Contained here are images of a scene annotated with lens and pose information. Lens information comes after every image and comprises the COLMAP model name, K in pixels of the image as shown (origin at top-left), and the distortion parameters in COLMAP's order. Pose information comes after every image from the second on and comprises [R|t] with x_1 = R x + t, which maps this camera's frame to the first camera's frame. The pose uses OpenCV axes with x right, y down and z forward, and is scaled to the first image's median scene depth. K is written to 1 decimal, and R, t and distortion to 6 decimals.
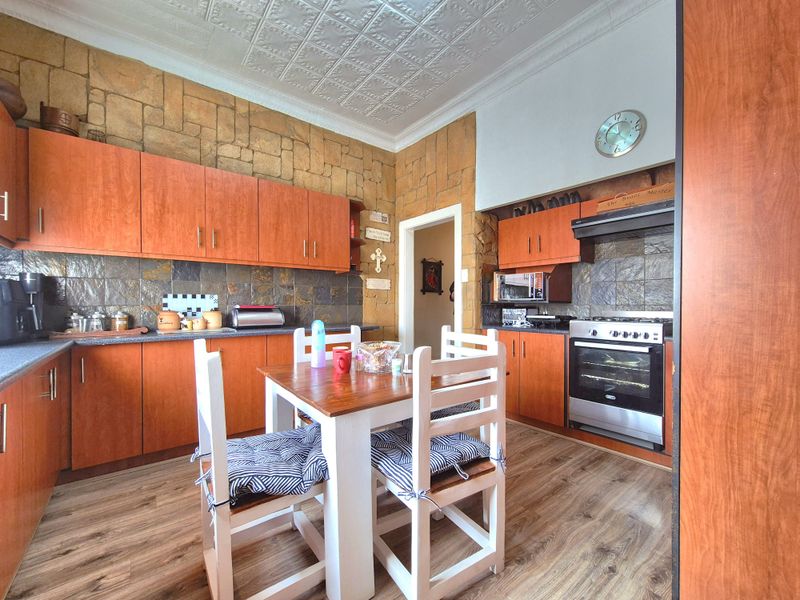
lens RADIAL K [[329.8, 0, 396.8], [0, 329.8, 303.8], [0, 0, 1]] dist [-0.001178, -0.000087]
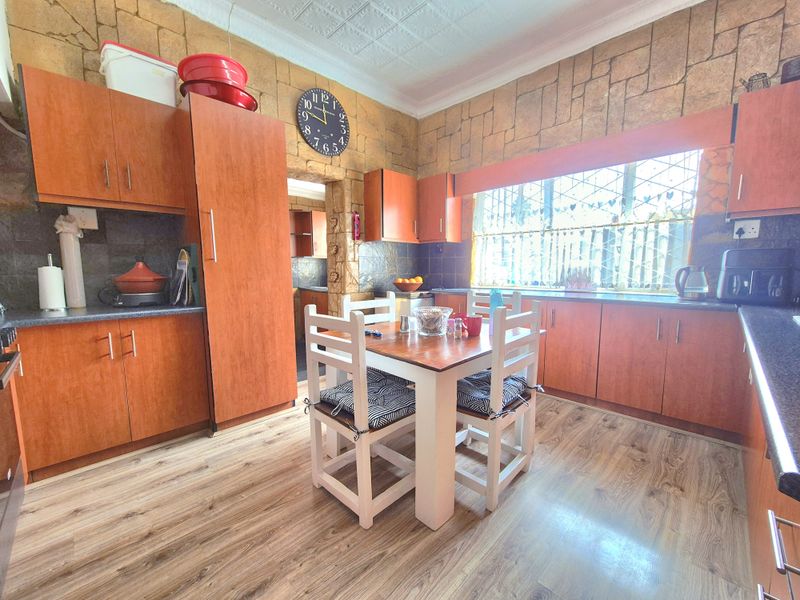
lens RADIAL K [[329.8, 0, 400.3], [0, 329.8, 303.6], [0, 0, 1]] dist [-0.001178, -0.000087]
pose [[-0.992335, 0.022150, -0.121572, 0.172424], [0.008622, 0.993817, 0.110698, -0.019428], [0.123272, 0.108802, -0.986390, 1.951585]]
